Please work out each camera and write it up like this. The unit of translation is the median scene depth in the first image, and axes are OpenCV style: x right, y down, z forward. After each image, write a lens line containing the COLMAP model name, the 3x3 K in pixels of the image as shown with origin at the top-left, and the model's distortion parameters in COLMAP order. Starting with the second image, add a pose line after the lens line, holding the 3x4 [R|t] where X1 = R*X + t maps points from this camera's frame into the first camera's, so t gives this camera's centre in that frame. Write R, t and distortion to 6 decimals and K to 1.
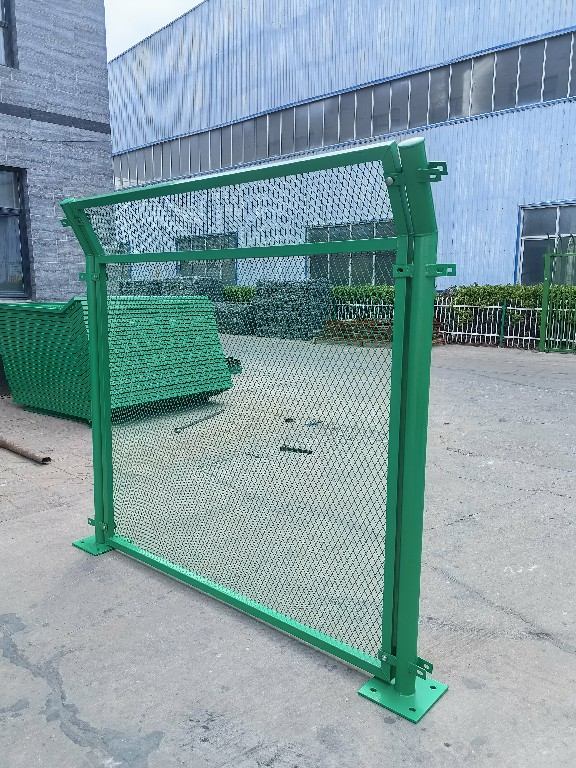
lens RADIAL K [[616.0, 0, 288.0], [0, 616.0, 384.0], [0, 0, 1]] dist [0.119517, -0.158348]
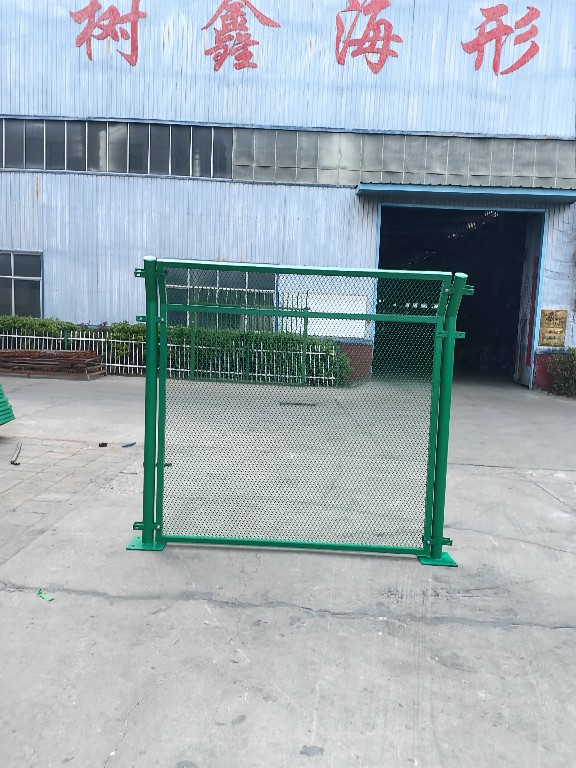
lens RADIAL K [[616.0, 0, 288.0], [0, 616.0, 384.0], [0, 0, 1]] dist [0.119517, -0.158348]
pose [[0.735261, -0.020385, 0.677477, -0.250686], [0.054587, 0.998082, -0.029211, 0.000750], [-0.675582, 0.058459, 0.734963, -0.016390]]
